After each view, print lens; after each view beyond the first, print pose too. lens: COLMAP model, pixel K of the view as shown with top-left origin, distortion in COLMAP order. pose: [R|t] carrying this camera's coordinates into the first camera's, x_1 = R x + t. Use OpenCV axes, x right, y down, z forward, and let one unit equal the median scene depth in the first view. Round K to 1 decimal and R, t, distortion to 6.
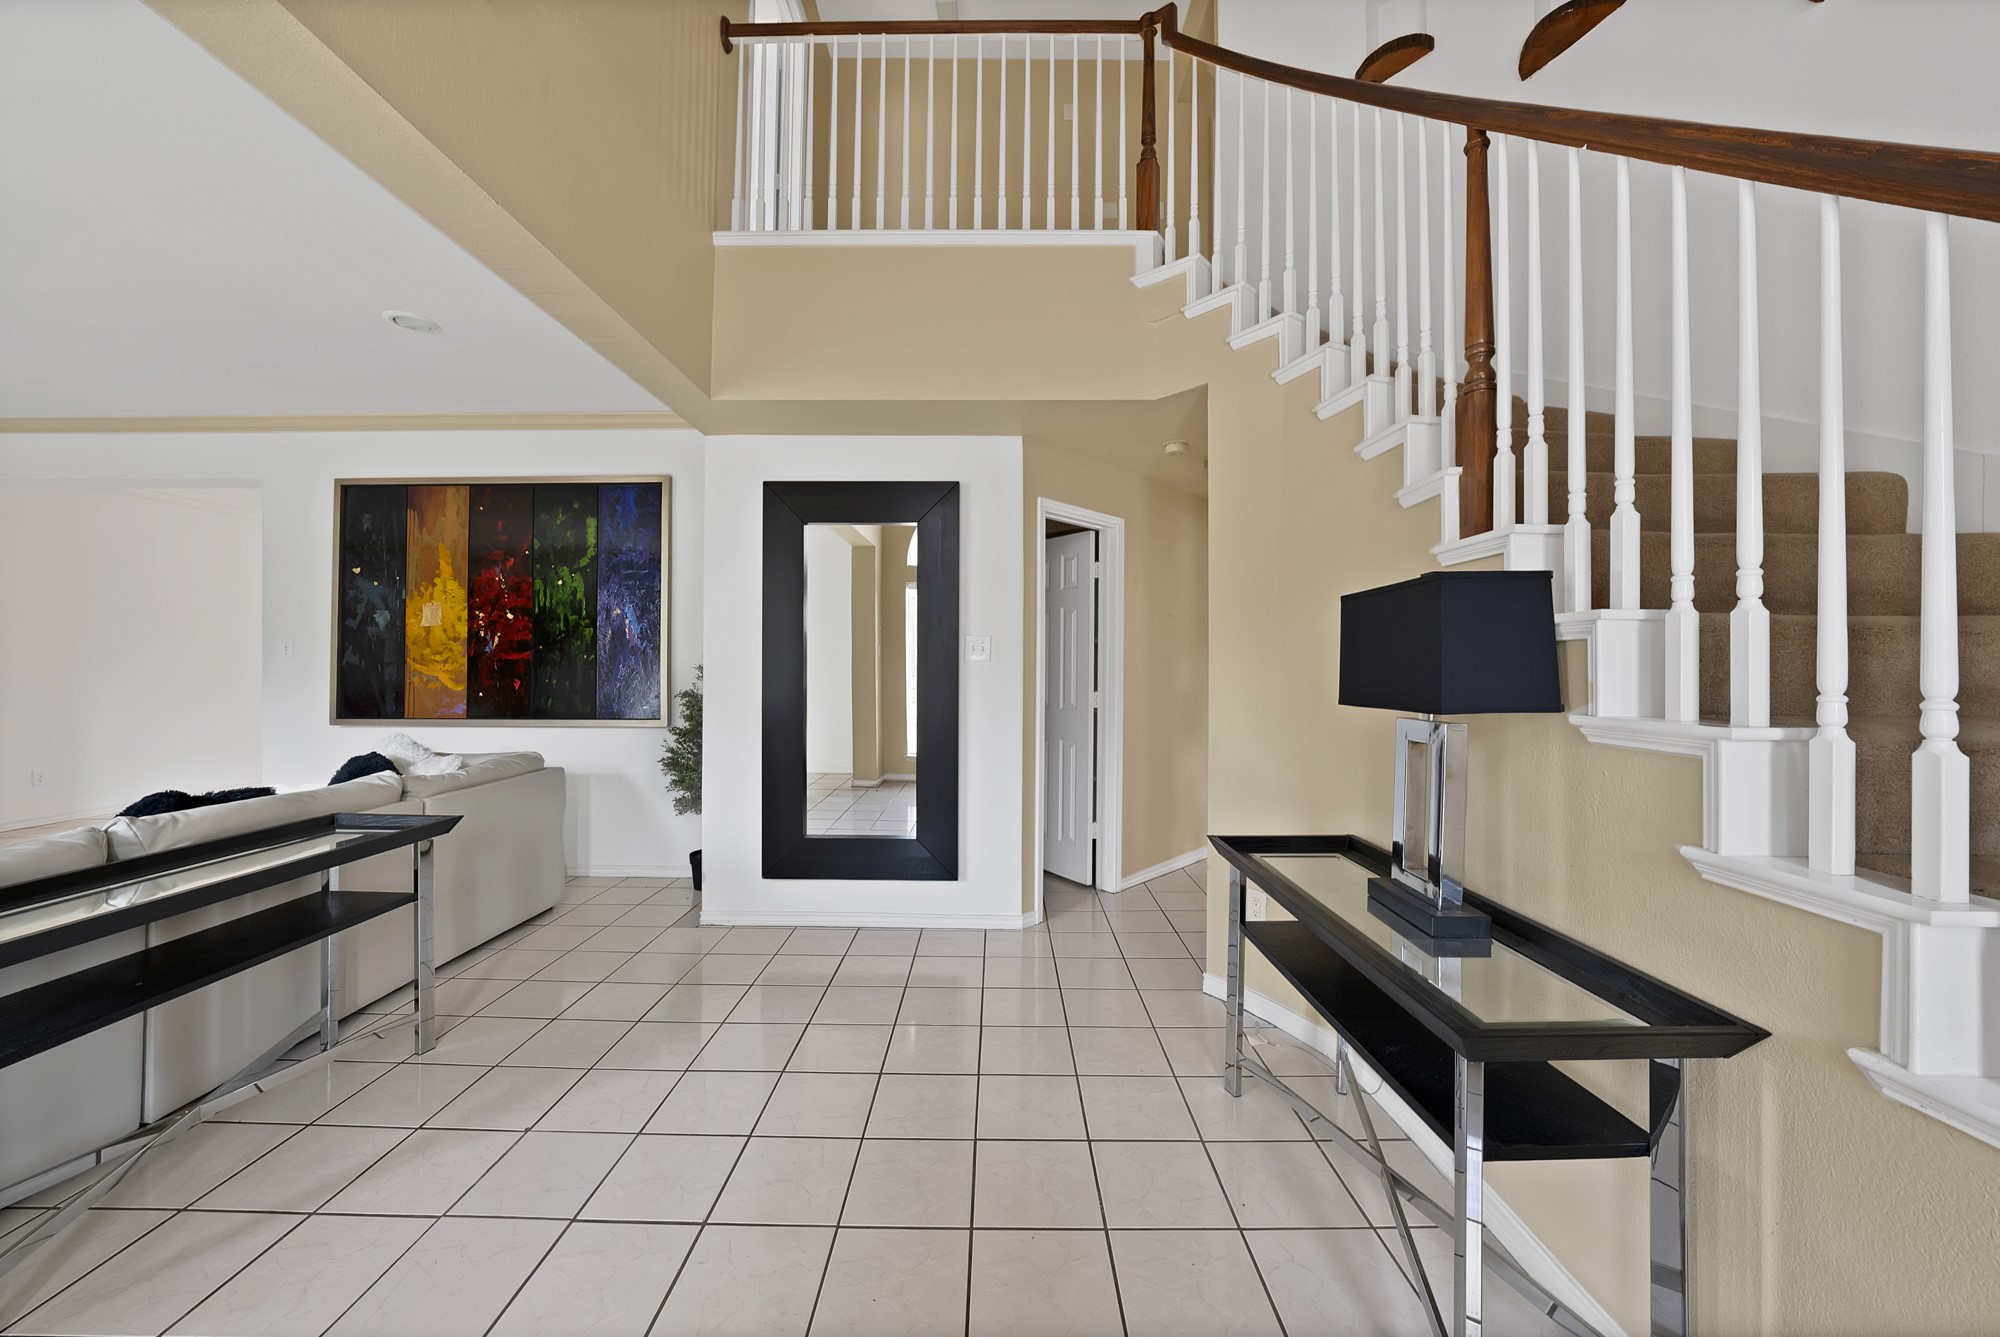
lens RADIAL K [[717.0, 0, 978.1], [0, 717.0, 653.4], [0, 0, 1]] dist [-0.028354, 0.006797]
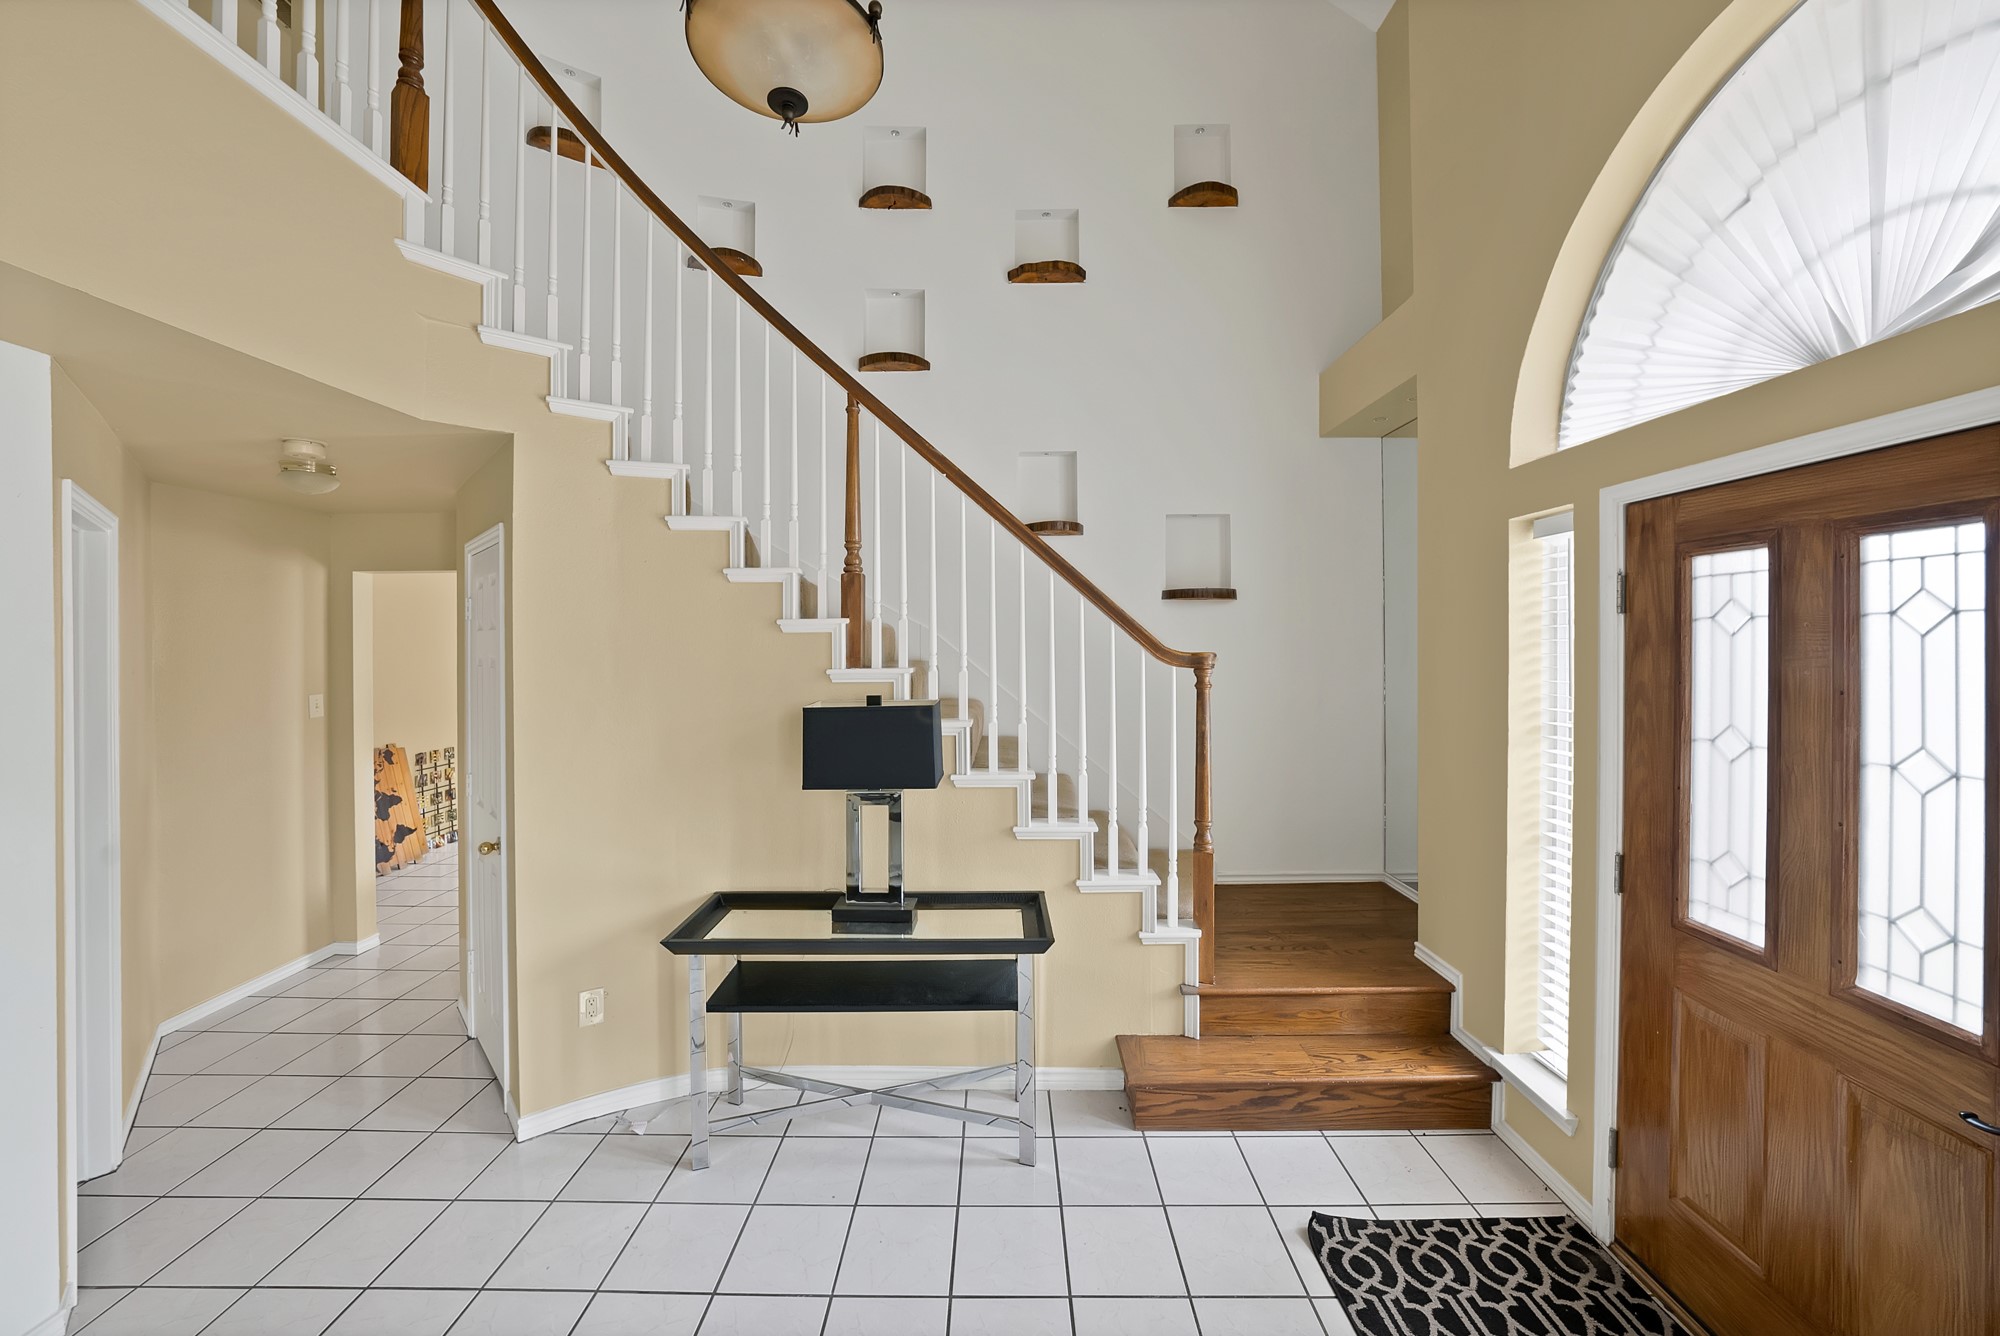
lens RADIAL K [[716.8, 0, 999.8], [0, 716.8, 642.4], [0, 0, 1]] dist [-0.024069, 0.005270]
pose [[0.001052, -0.003133, 0.999995, -0.695305], [-0.007127, 0.999970, 0.003141, -0.176831], [-0.999974, -0.007130, 0.001030, 0.539366]]
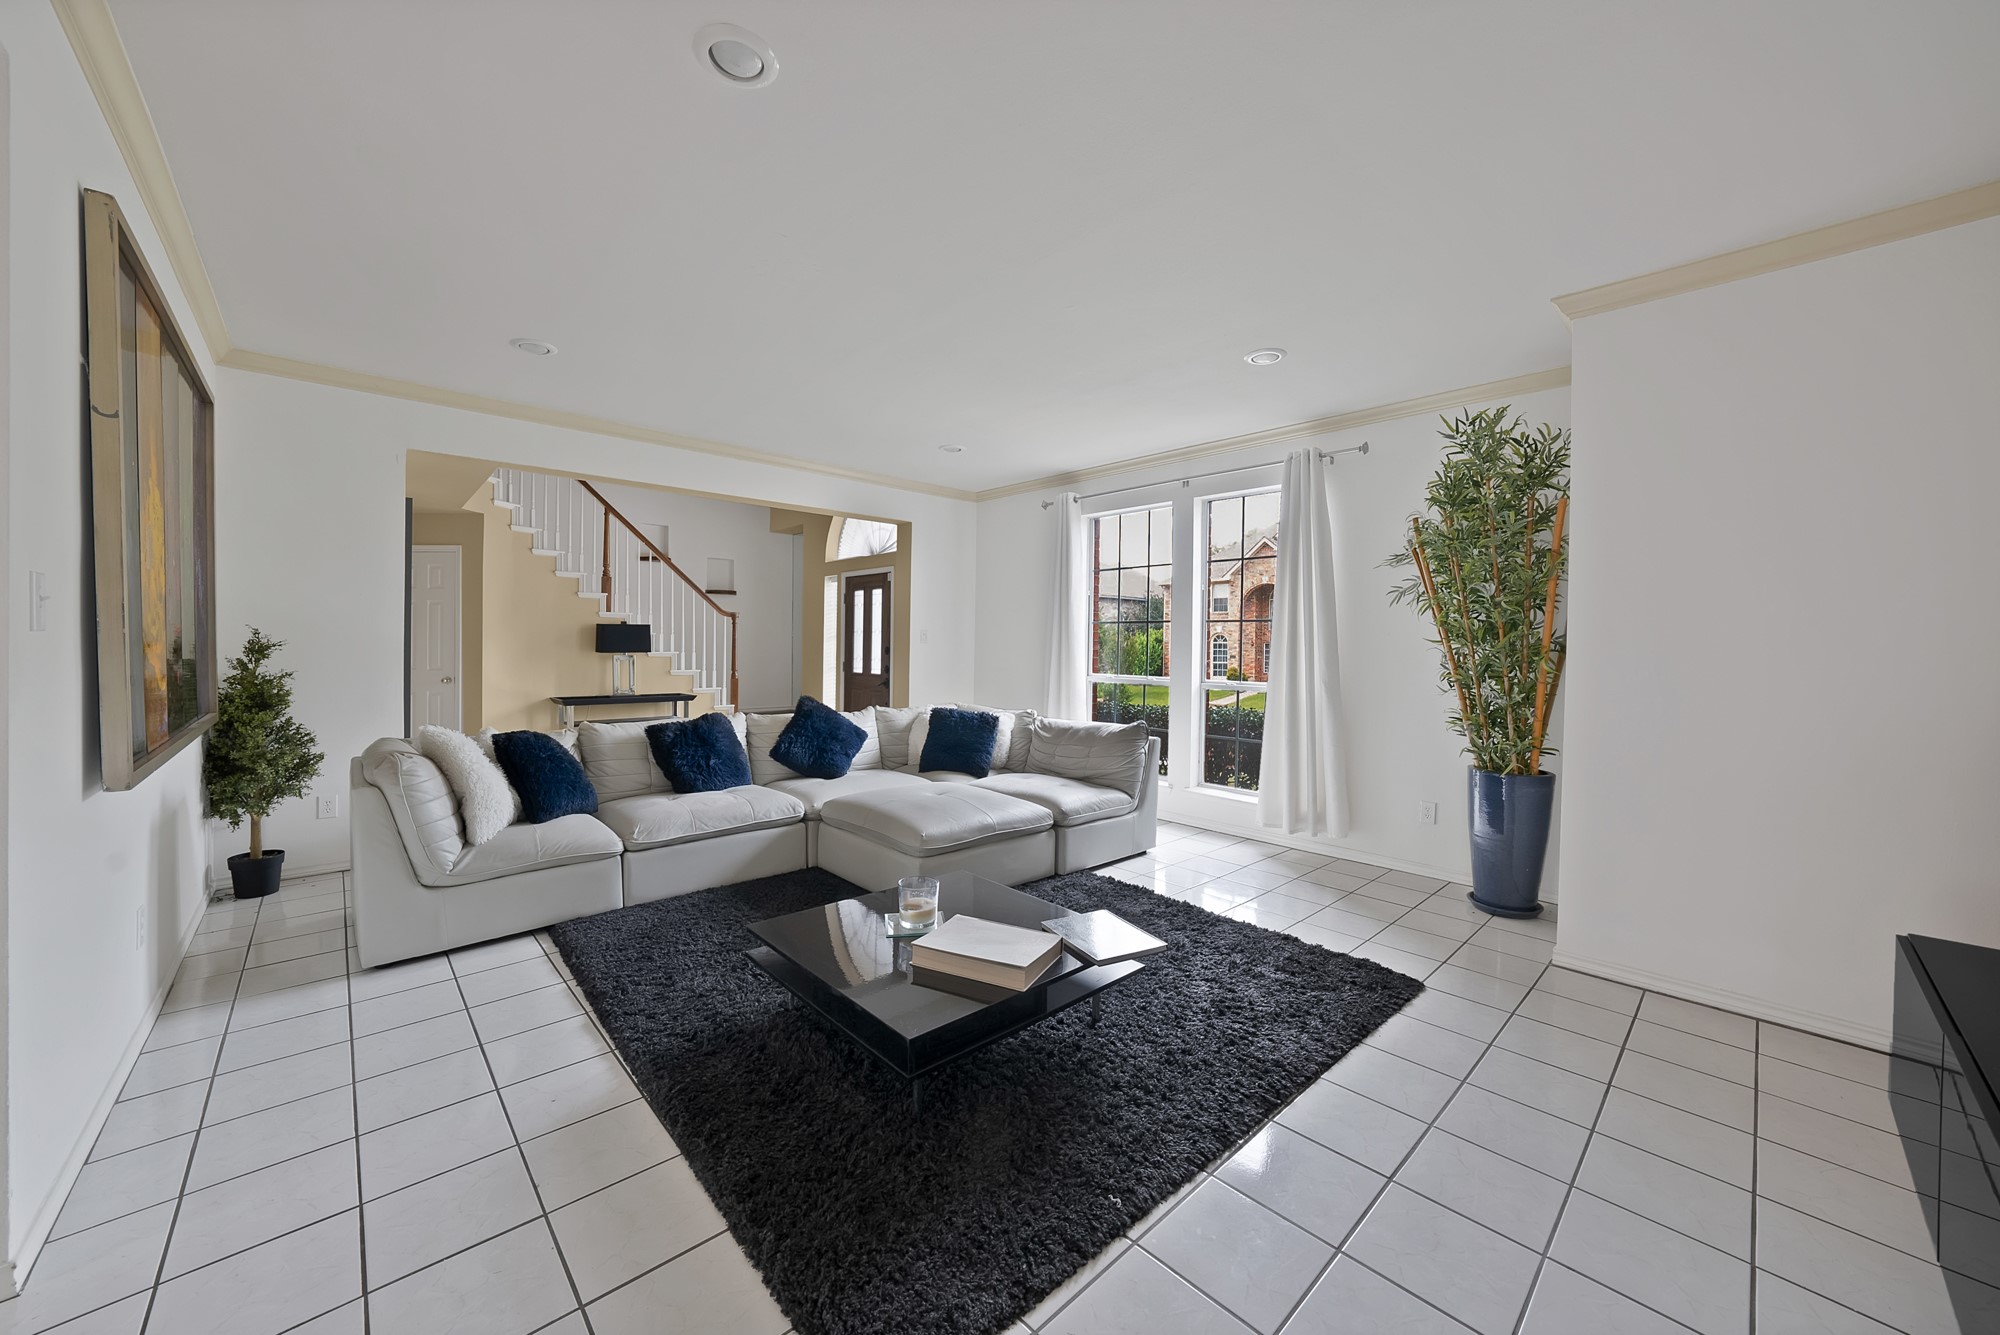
lens RADIAL K [[716.8, 0, 999.8], [0, 716.8, 641.9], [0, 0, 1]] dist [-0.024069, 0.005270]
pose [[-0.687215, -0.003242, 0.726447, -3.065569], [-0.019312, 0.999718, -0.013808, 0.019846], [-0.726198, -0.023519, -0.687084, 1.721719]]
